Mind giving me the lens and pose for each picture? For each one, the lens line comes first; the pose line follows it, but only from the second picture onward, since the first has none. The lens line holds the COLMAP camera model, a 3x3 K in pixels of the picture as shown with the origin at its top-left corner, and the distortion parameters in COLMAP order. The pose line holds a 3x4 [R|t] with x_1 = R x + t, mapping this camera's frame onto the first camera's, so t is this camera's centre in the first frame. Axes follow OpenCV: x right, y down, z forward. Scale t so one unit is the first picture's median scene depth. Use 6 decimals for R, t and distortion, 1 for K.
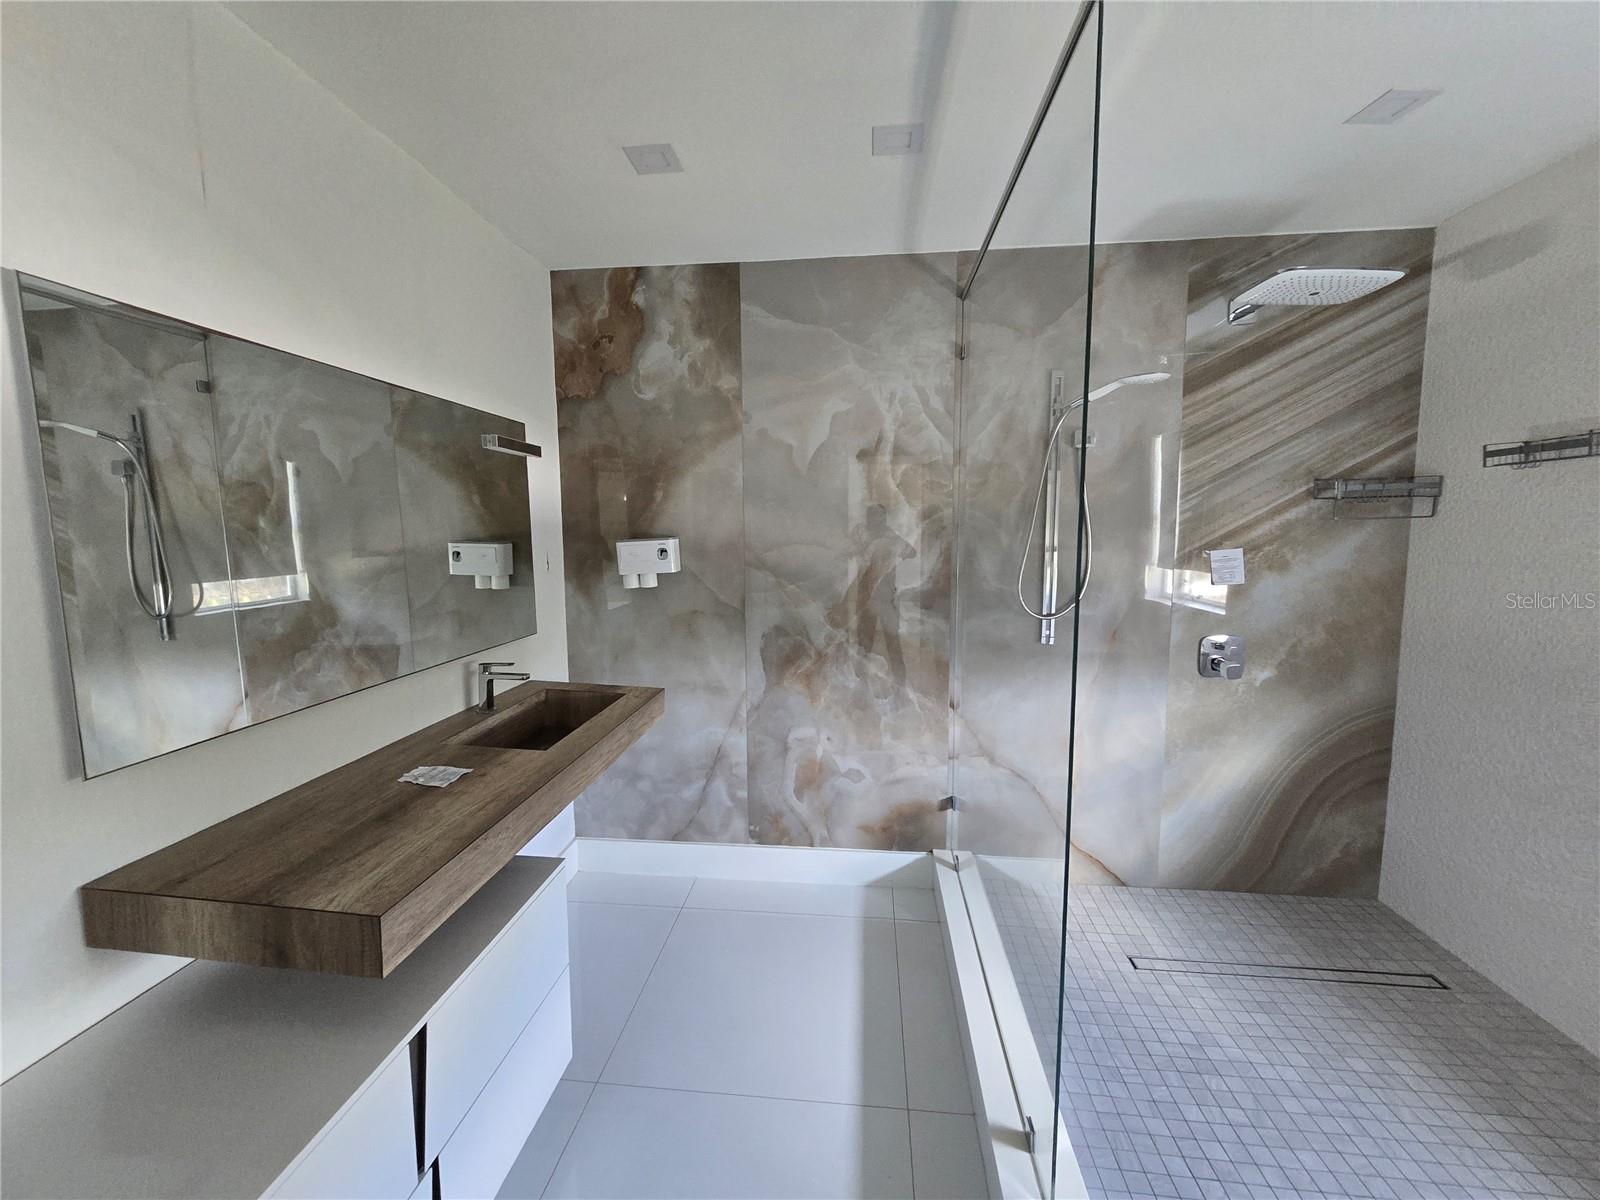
lens RADIAL K [[658.2, 0, 798.0], [0, 658.2, 596.4], [0, 0, 1]] dist [-0.004207, 0.000856]
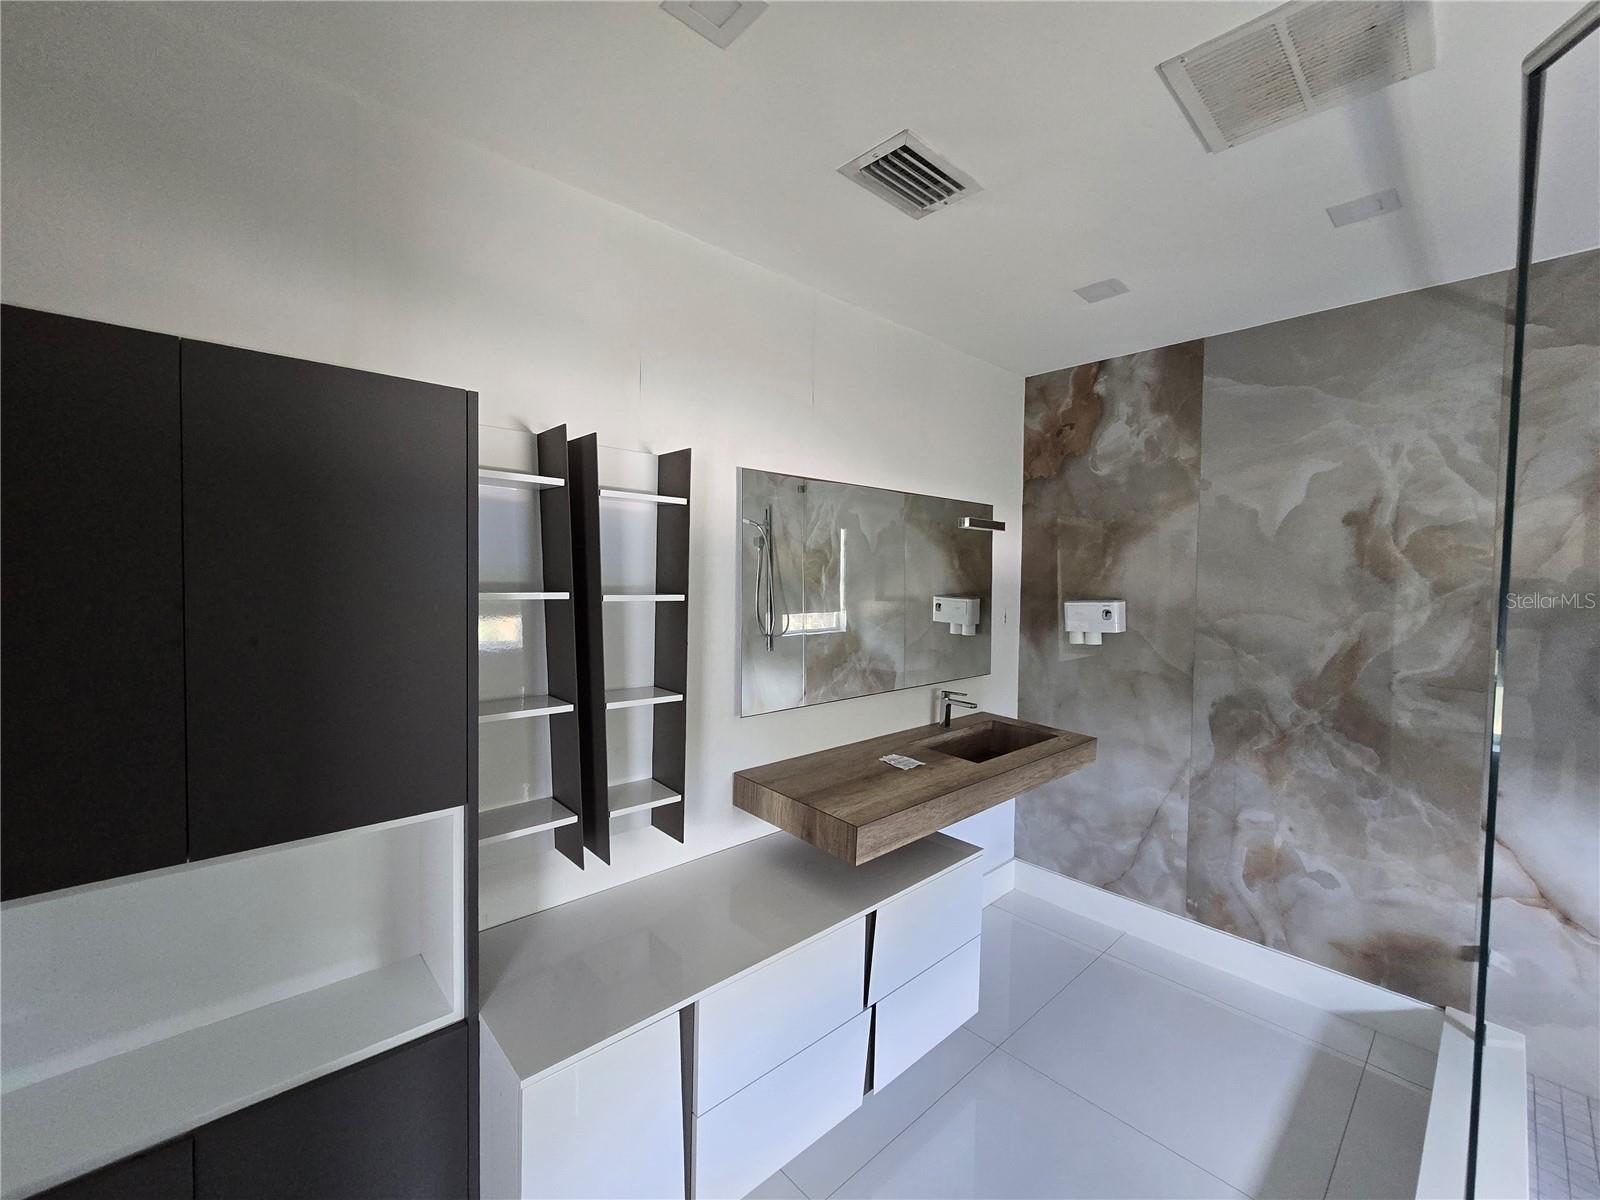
lens RADIAL K [[658.2, 0, 793.2], [0, 658.2, 594.3], [0, 0, 1]] dist [-0.004207, 0.000856]
pose [[0.746487, 0.037830, -0.664324, 0.129900], [-0.087605, 0.995279, -0.041763, -0.007627], [0.659608, 0.089374, 0.746277, -0.160518]]
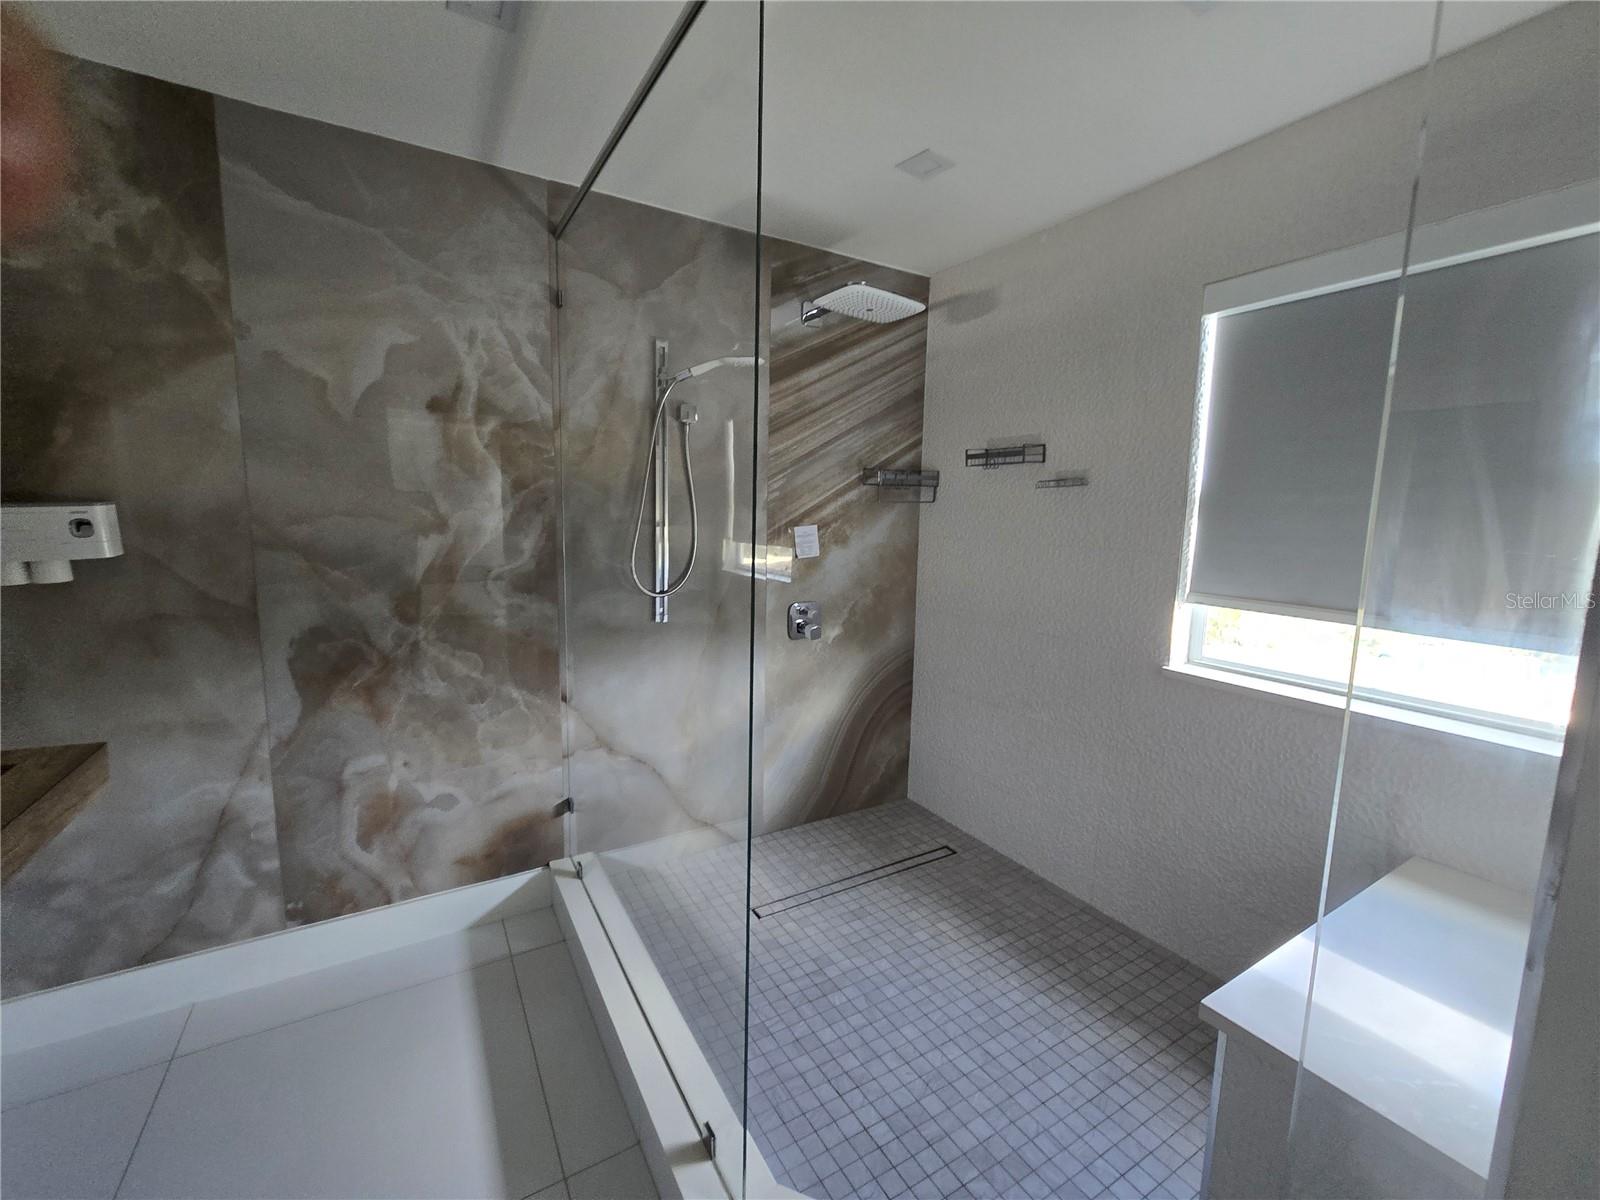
lens RADIAL K [[658.2, 0, 802.0], [0, 658.2, 593.0], [0, 0, 1]] dist [-0.004207, 0.000856]
pose [[0.798086, -0.055316, 0.599999, -0.037728], [0.034035, 0.998326, 0.046767, -0.009332], [-0.601582, -0.016903, 0.798632, 0.093205]]
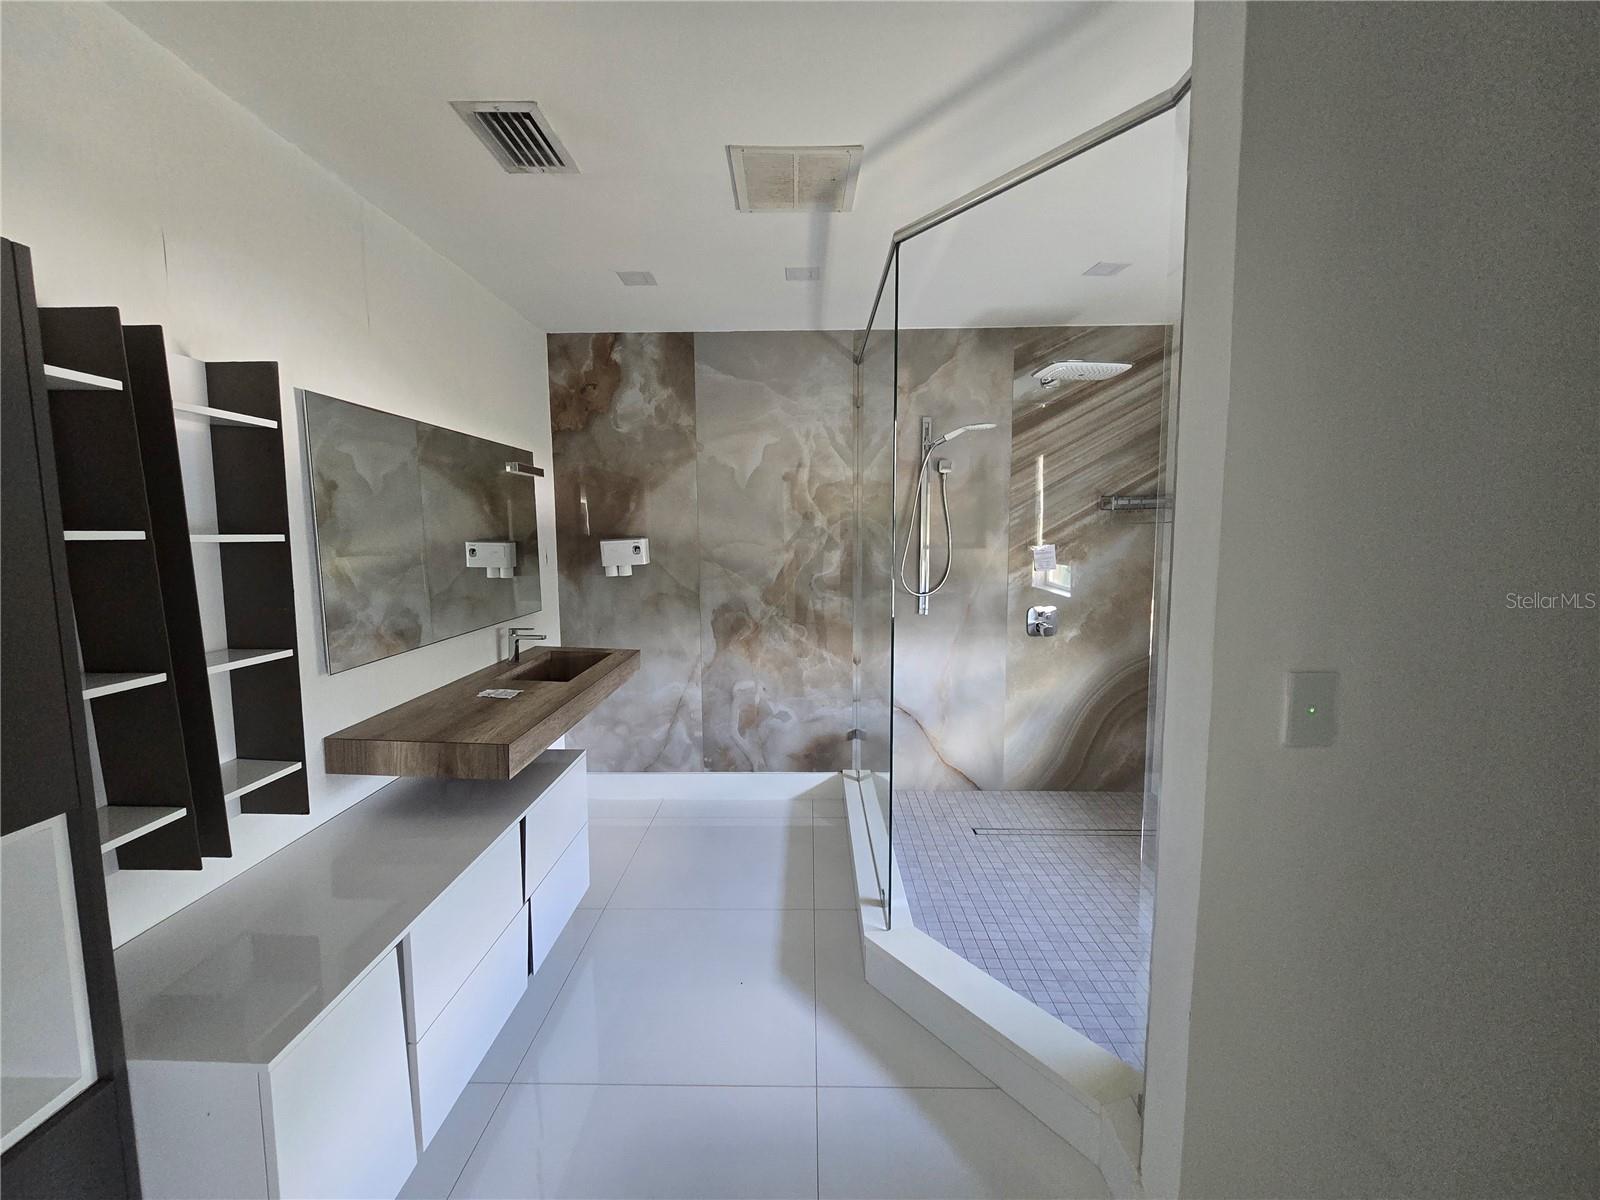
lens RADIAL K [[658.2, 0, 798.8], [0, 658.2, 594.2], [0, 0, 1]] dist [-0.004207, 0.000856]
pose [[0.996236, -0.009098, 0.086209, 0.004088], [0.009595, 0.999940, -0.005345, 0.034671], [-0.086155, 0.006152, 0.996263, -0.347814]]
